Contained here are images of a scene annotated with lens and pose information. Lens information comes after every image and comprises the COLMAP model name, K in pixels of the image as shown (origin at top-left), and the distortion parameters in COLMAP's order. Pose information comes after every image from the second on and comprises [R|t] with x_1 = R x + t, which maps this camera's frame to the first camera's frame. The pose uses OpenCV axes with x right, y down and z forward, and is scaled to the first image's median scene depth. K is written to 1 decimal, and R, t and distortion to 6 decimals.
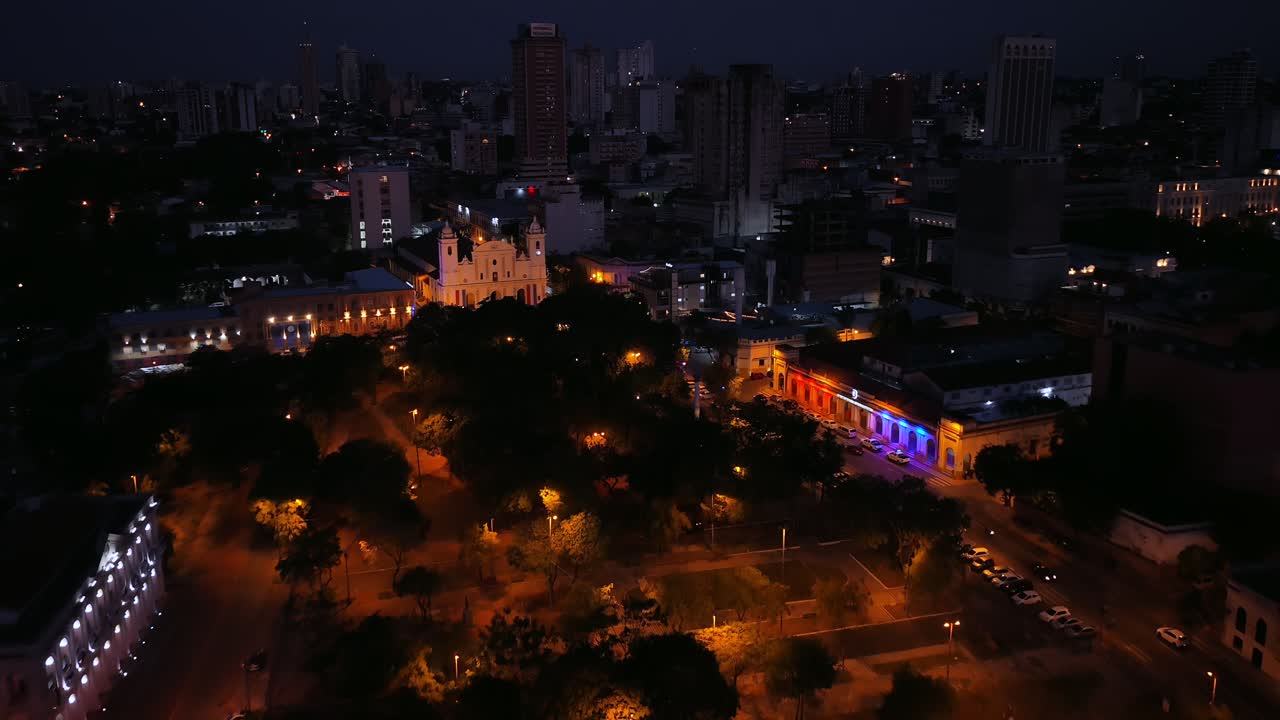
lens RADIAL K [[1085.7, 0, 640.0], [0, 1085.7, 360.0], [0, 0, 1]] dist [-0.005079, 0.012511]
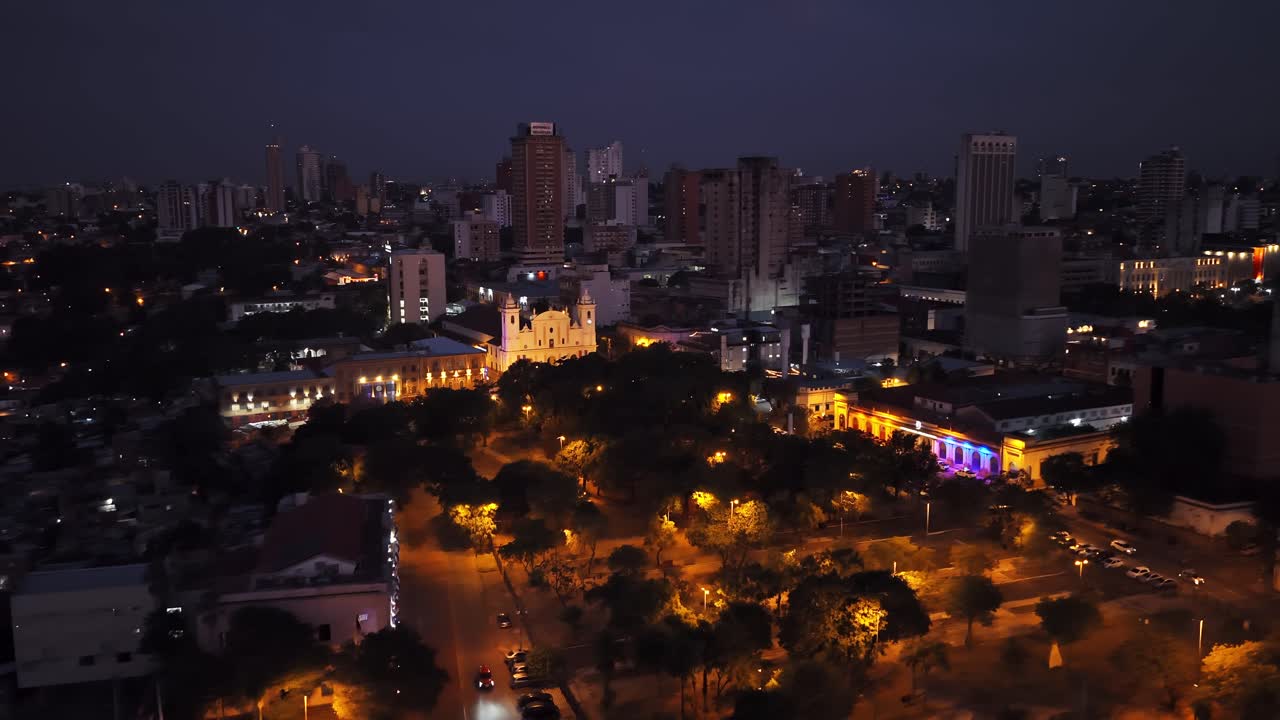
lens RADIAL K [[1085.7, 0, 640.0], [0, 1085.7, 360.0], [0, 0, 1]] dist [-0.005079, 0.012511]
pose [[0.998052, -0.010372, 0.061517, -0.114740], [0.015942, 0.995745, -0.090763, 0.042134], [-0.060314, 0.091567, 0.993971, -0.097249]]
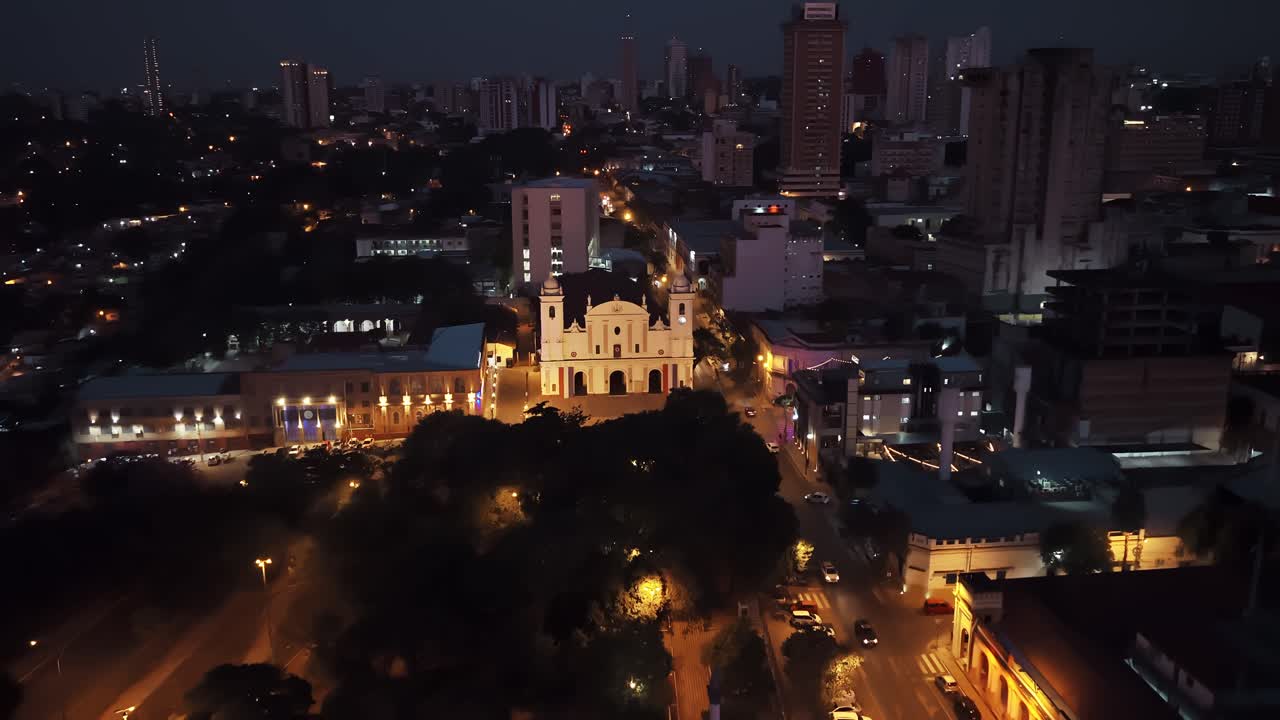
lens RADIAL K [[1085.7, 0, 640.0], [0, 1085.7, 360.0], [0, 0, 1]] dist [-0.005079, 0.012511]
pose [[0.948682, 0.077076, -0.306694, 0.098985], [-0.075625, 0.996998, 0.016629, -0.085787], [0.307055, 0.007418, 0.951663, 0.343742]]
